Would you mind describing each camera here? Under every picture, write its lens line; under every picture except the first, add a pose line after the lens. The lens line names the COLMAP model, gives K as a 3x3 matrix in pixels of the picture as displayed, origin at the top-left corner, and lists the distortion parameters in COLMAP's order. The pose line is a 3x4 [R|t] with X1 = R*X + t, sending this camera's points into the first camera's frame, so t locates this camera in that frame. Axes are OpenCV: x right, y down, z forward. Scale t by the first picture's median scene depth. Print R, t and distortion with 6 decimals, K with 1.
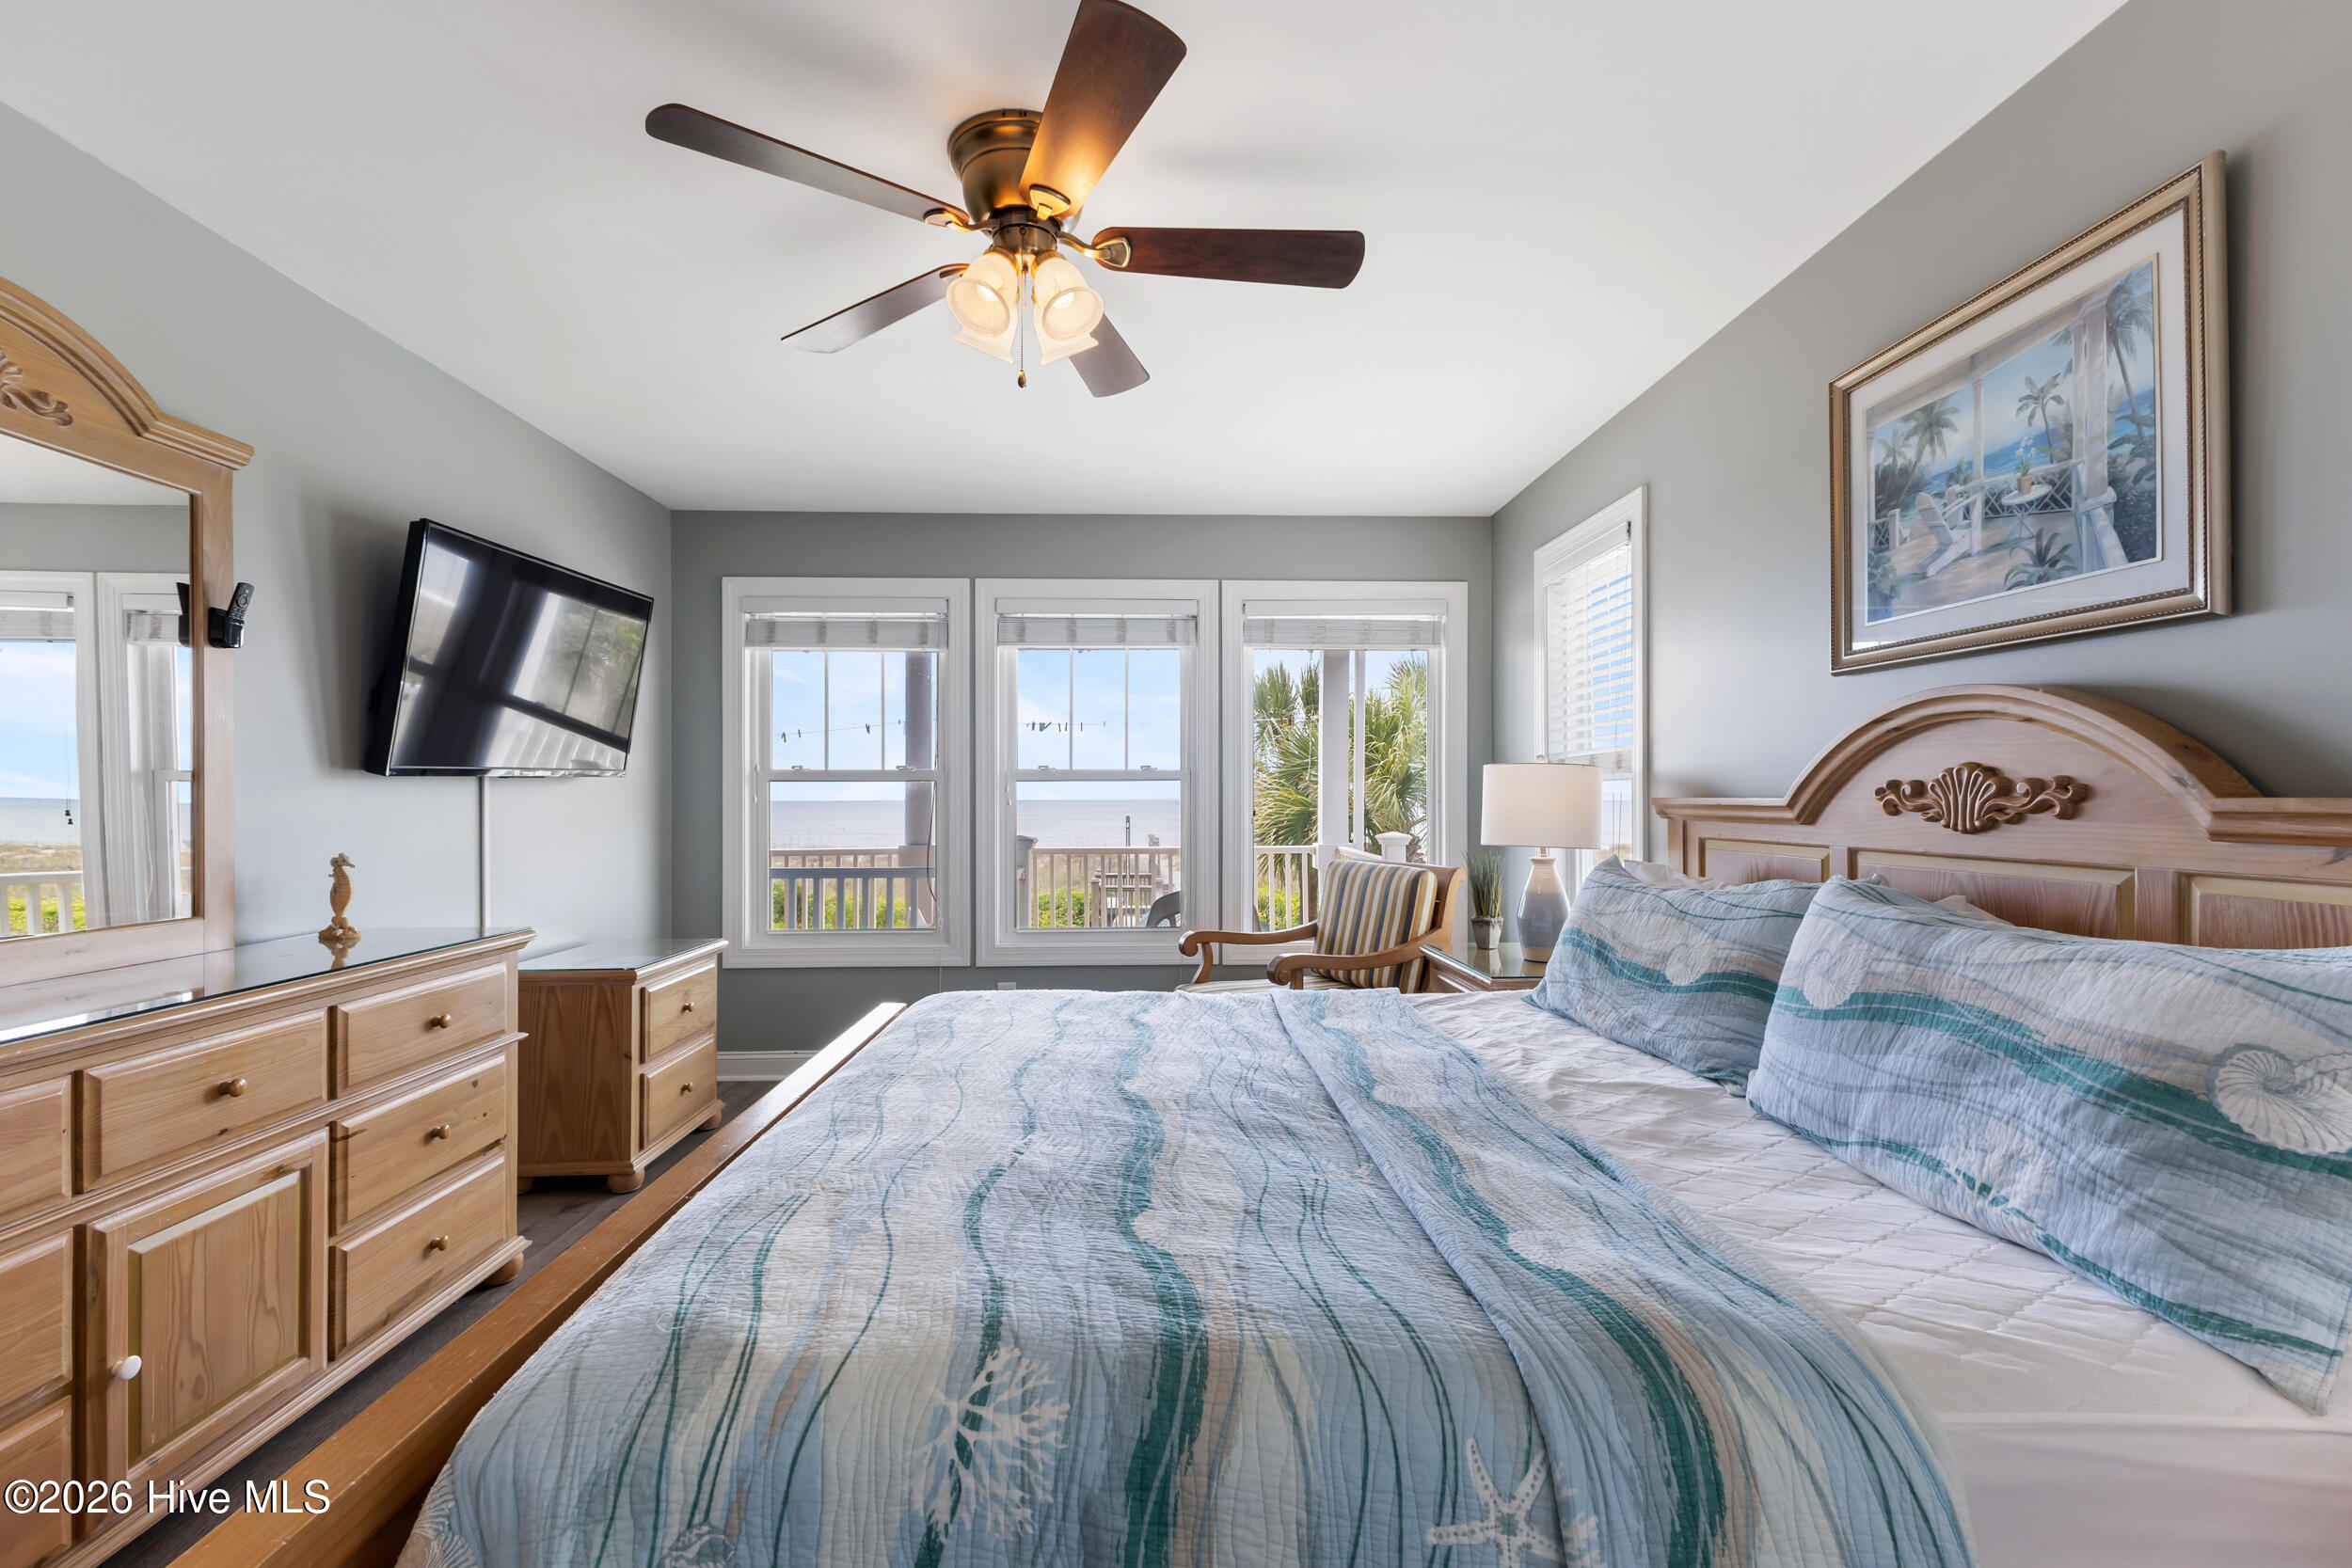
lens RADIAL K [[1012.6, 0, 1178.3], [0, 1012.6, 792.3], [0, 0, 1]] dist [0.013759, -0.003899]
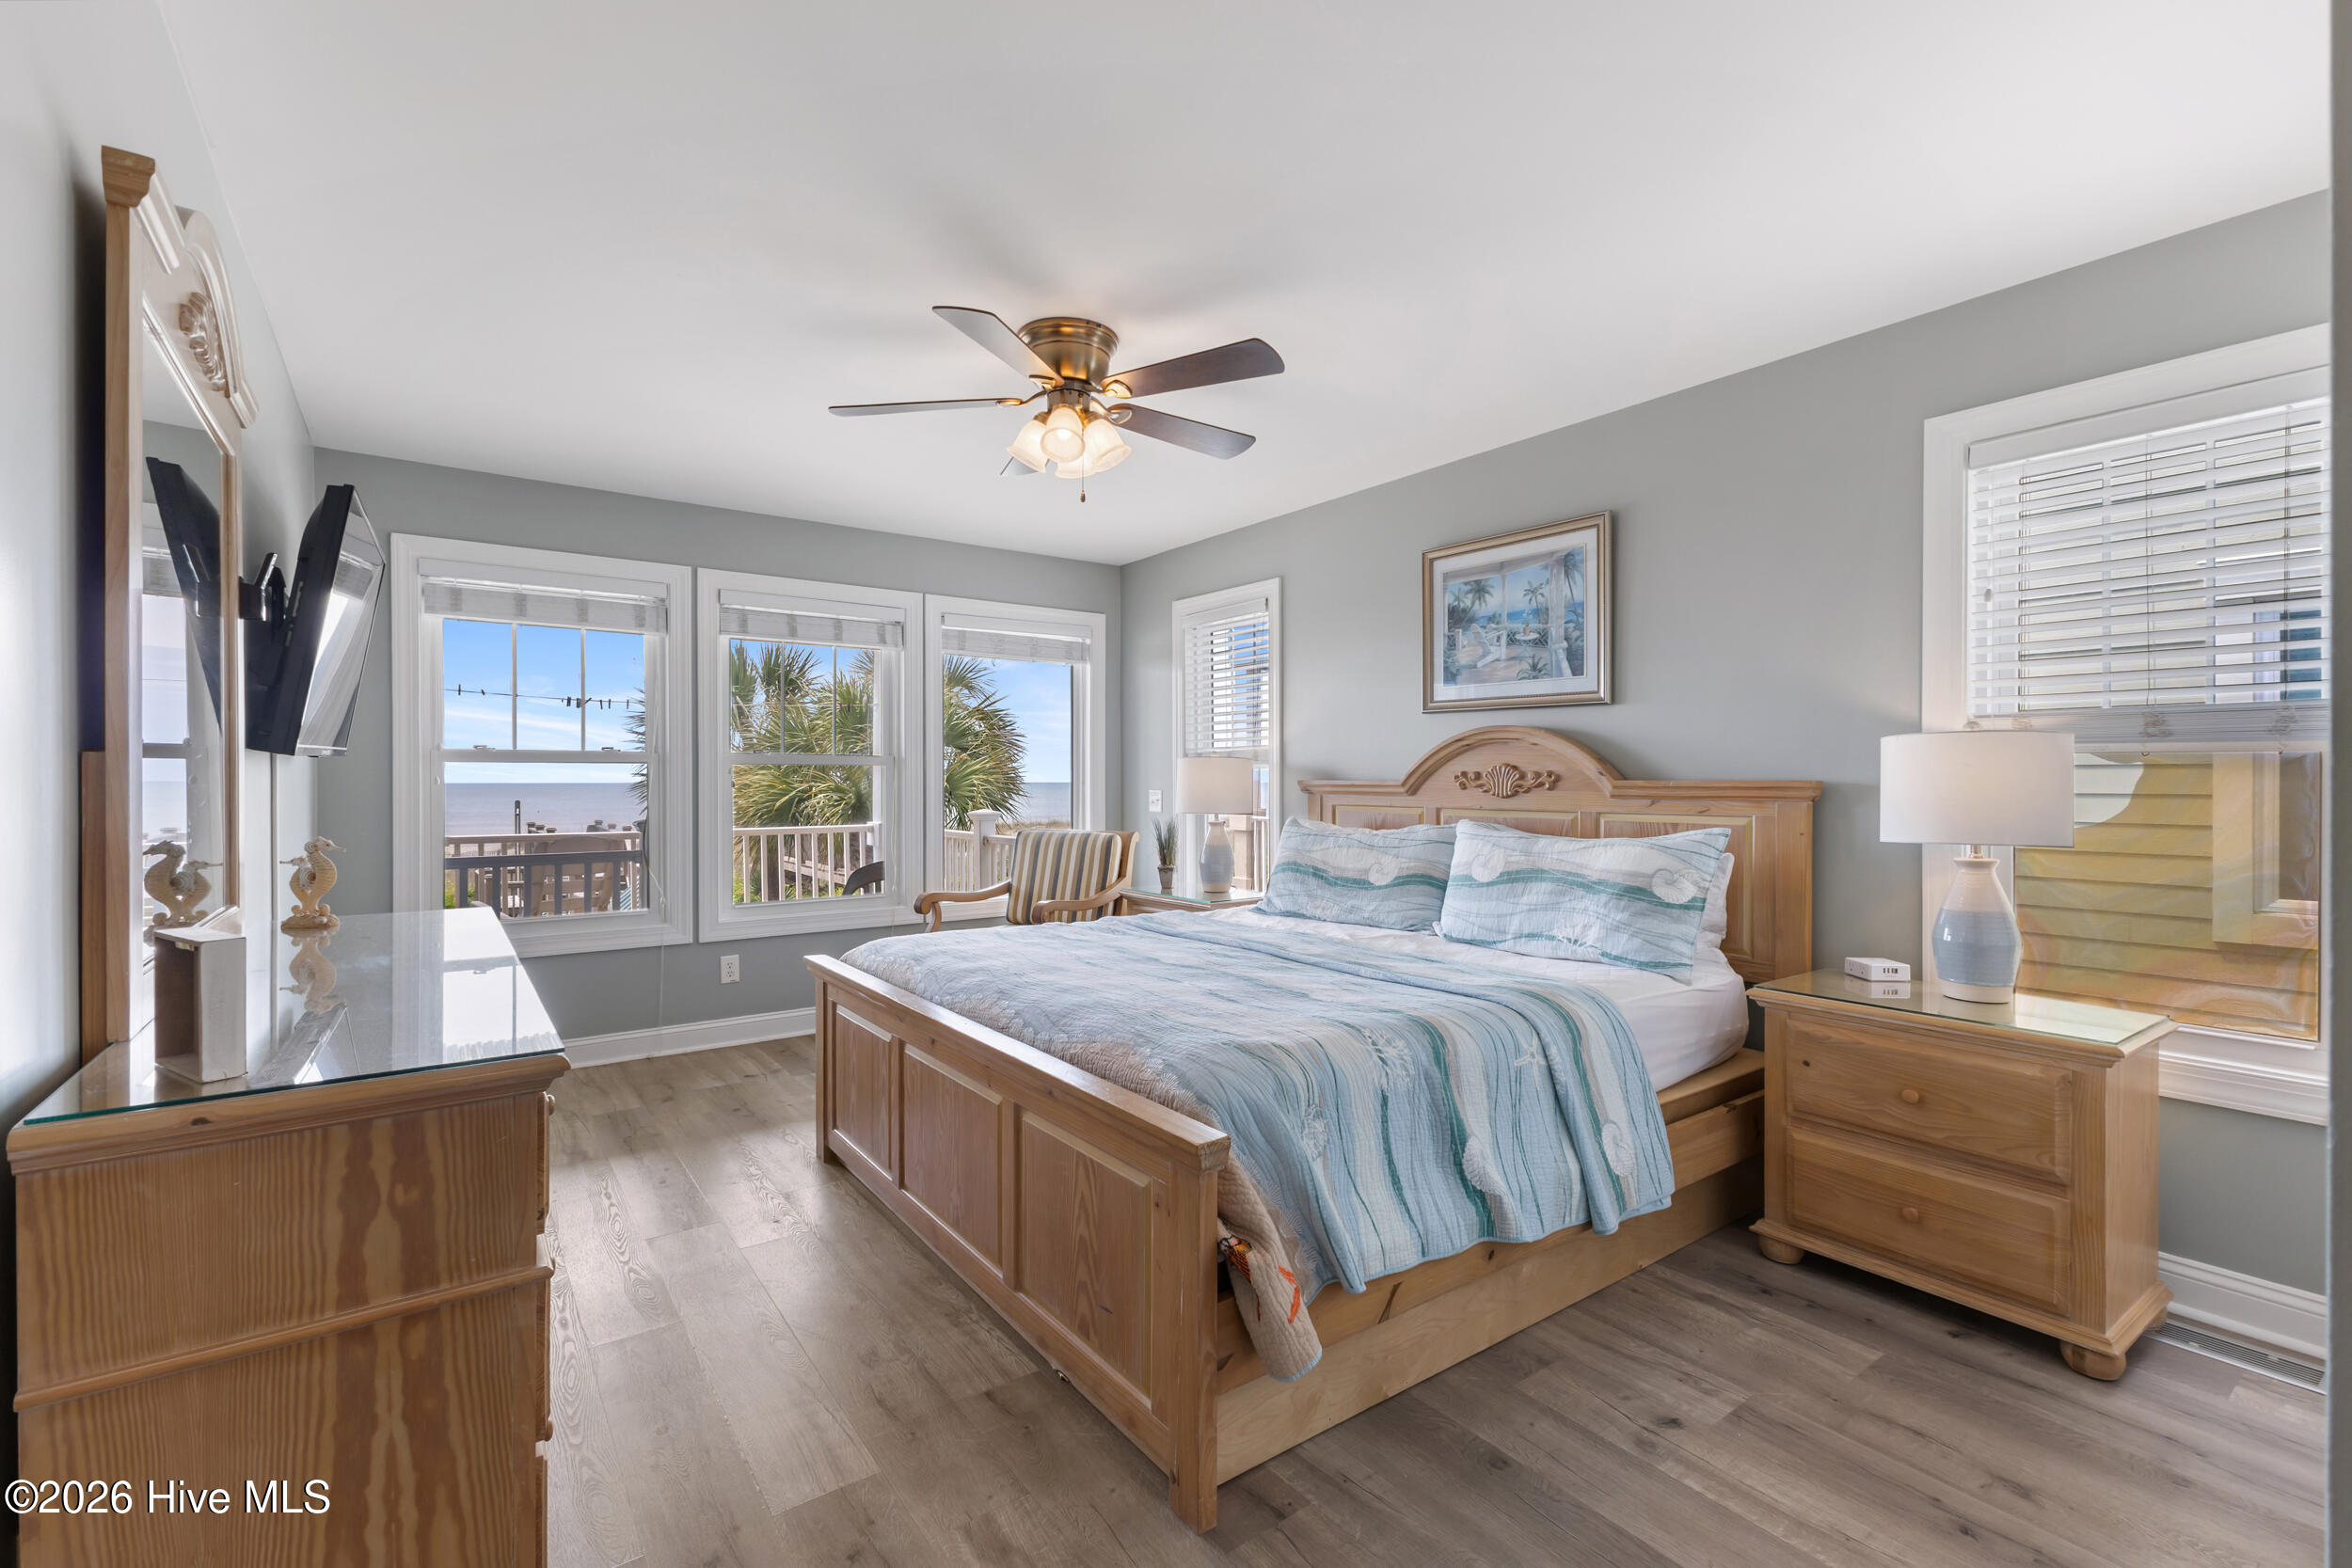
lens RADIAL K [[1012.6, 0, 1178.0], [0, 1012.6, 780.4], [0, 0, 1]] dist [0.013759, -0.003899]
pose [[0.826169, 0.000420, 0.563422, -0.957499], [-0.003467, 0.999985, 0.004338, -0.001560], [-0.563411, -0.005538, 0.826158, -0.326048]]
